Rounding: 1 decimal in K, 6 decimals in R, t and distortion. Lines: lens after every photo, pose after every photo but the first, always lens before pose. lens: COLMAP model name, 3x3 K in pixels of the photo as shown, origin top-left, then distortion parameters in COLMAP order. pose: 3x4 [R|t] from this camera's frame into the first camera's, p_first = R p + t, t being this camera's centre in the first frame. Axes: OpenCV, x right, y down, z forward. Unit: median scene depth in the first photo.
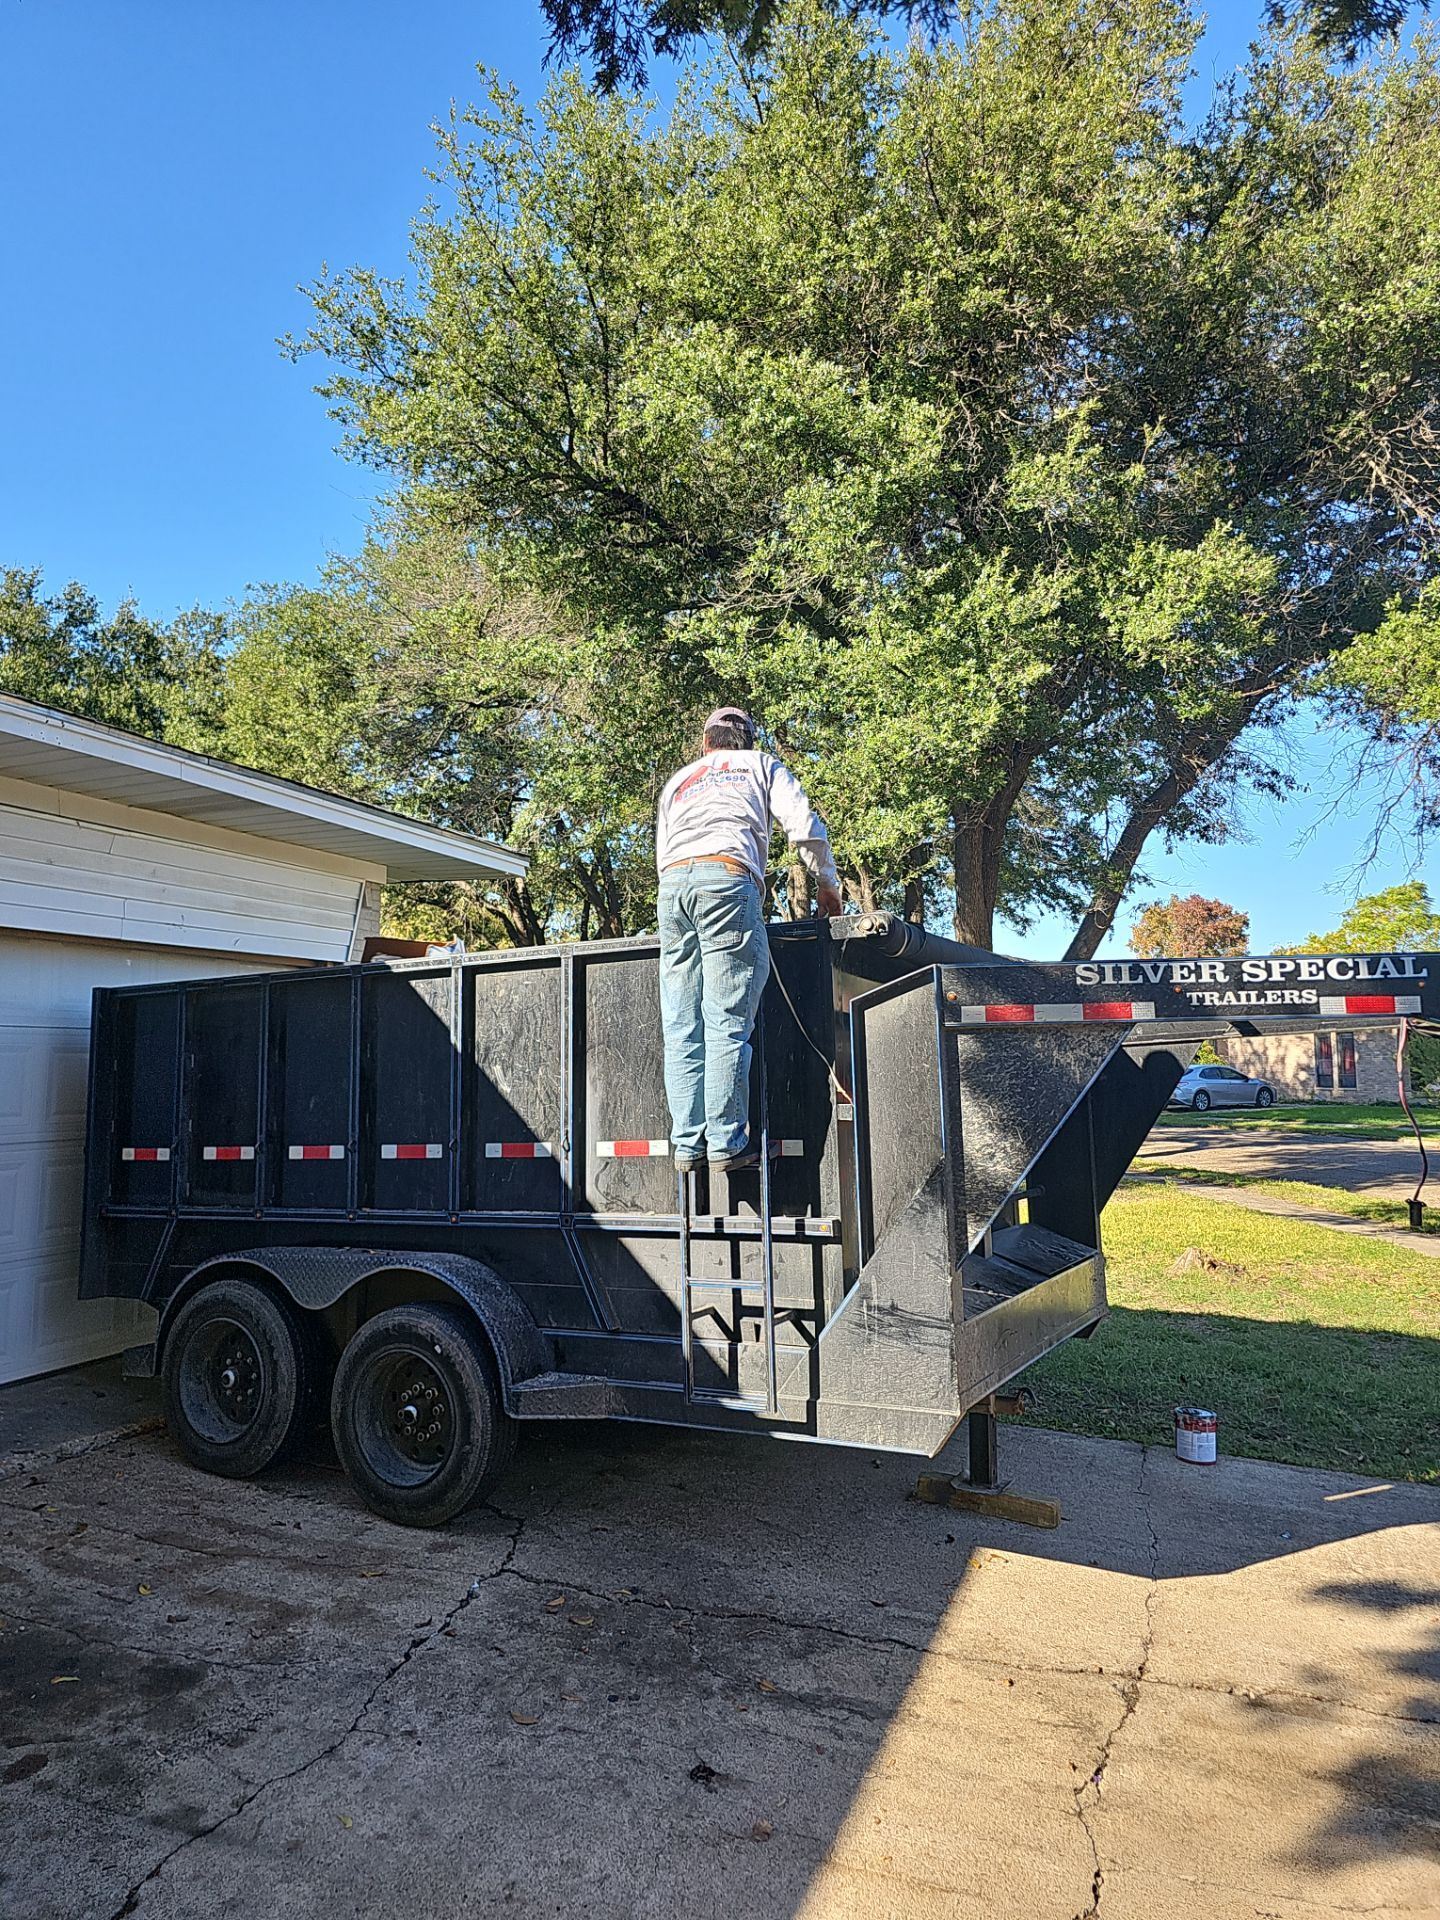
lens RADIAL K [[1227.2, 0, 730.6], [0, 1227.2, 954.4], [0, 0, 1]] dist [-0.024558, -0.004081]
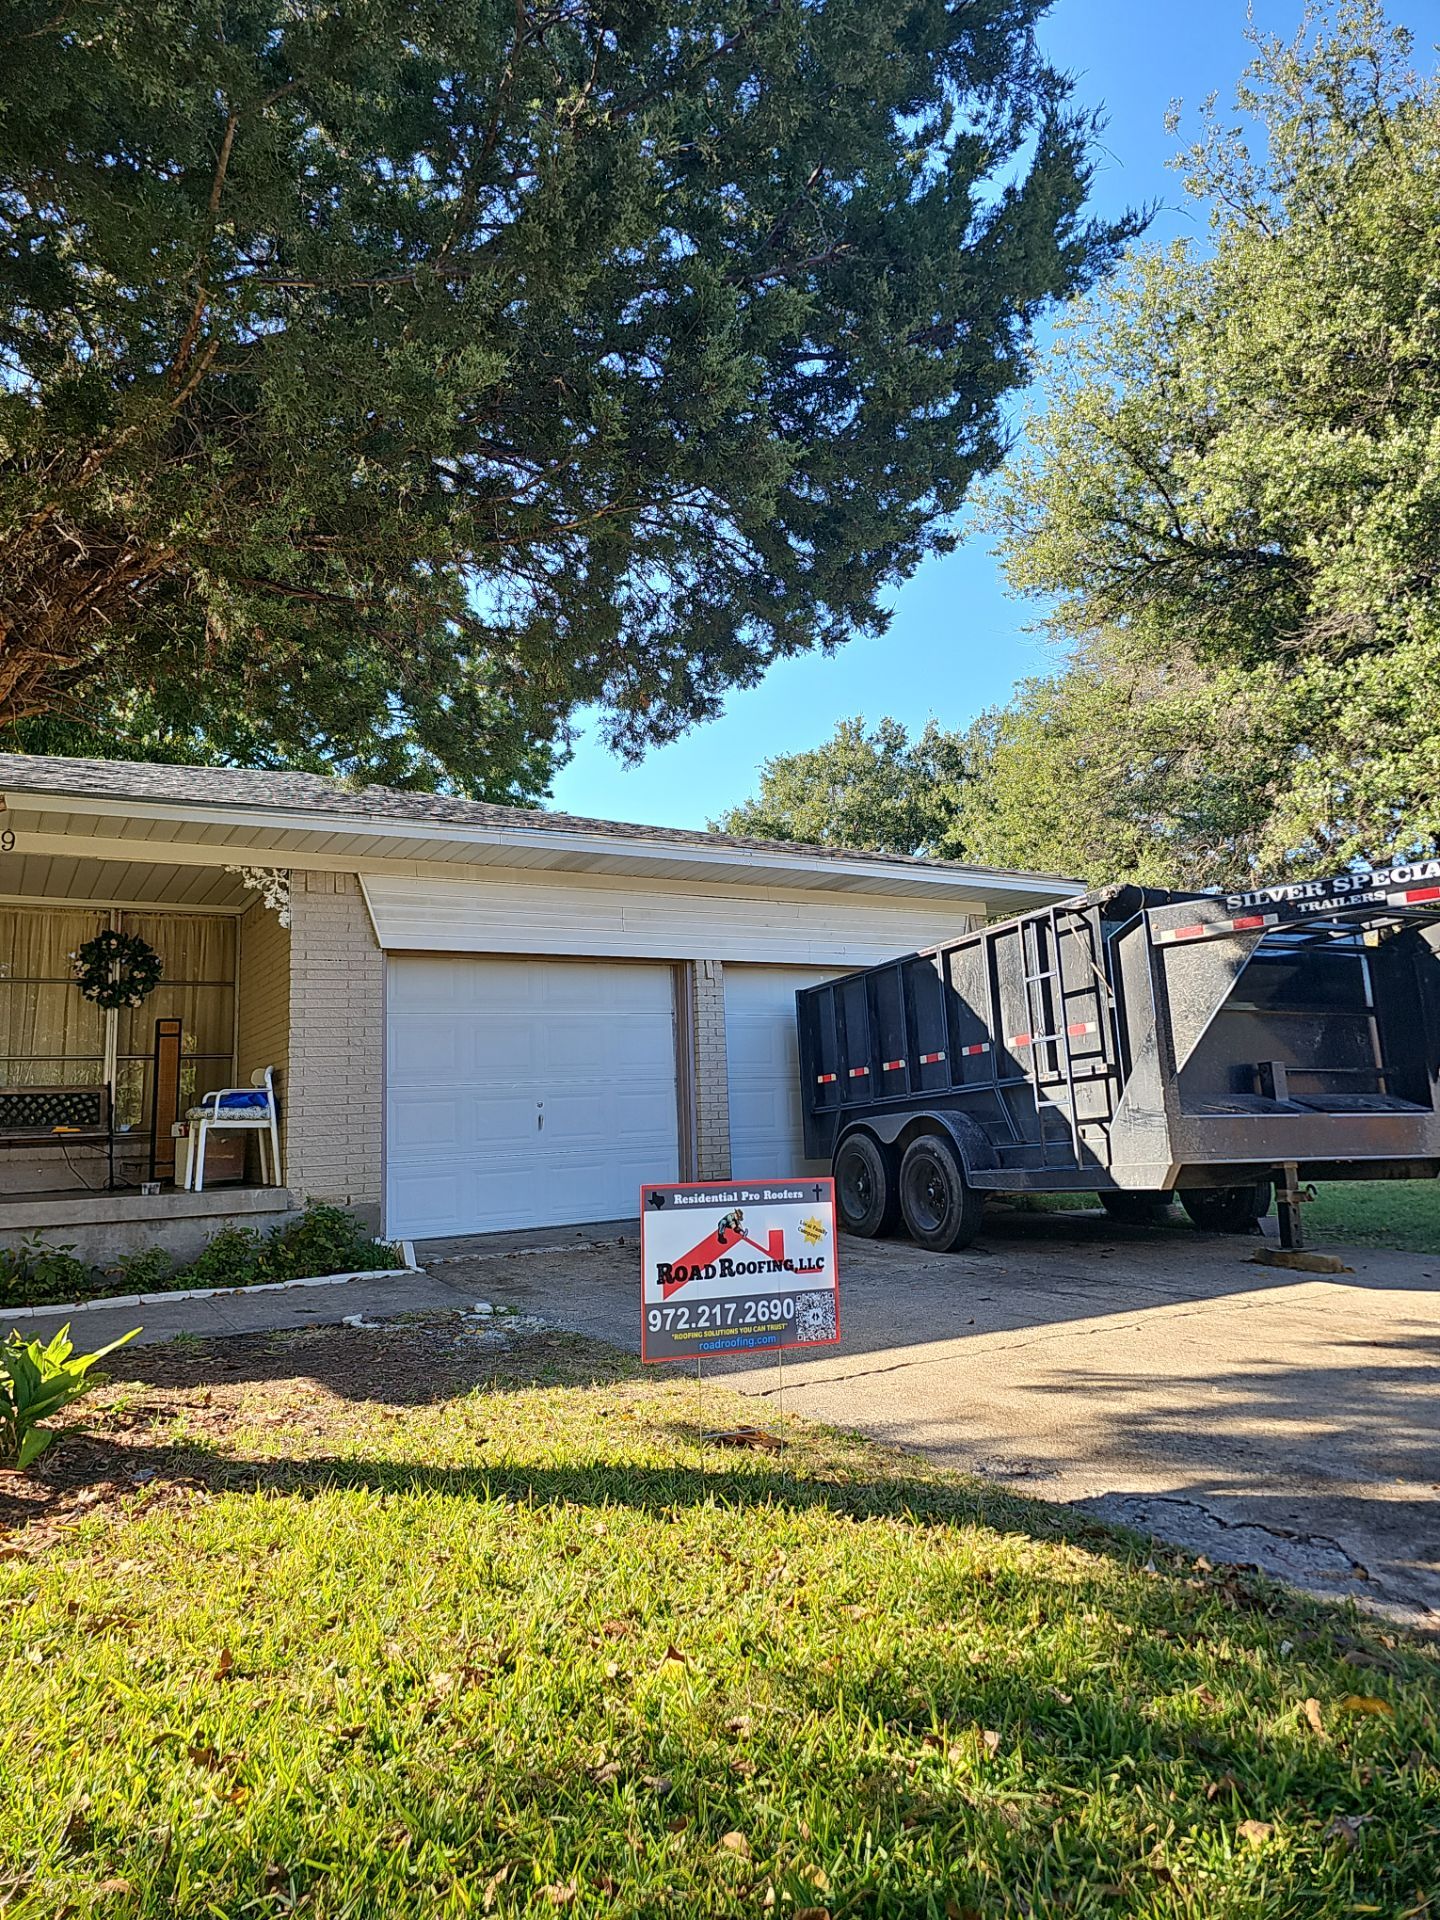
lens RADIAL K [[1227.2, 0, 720.6], [0, 1227.2, 959.7], [0, 0, 1]] dist [-0.024558, -0.004081]
pose [[0.768718, -0.119938, -0.628241, 0.681446], [0.093962, 0.992780, -0.074561, 0.130453], [0.632648, -0.001714, 0.774438, -0.619867]]
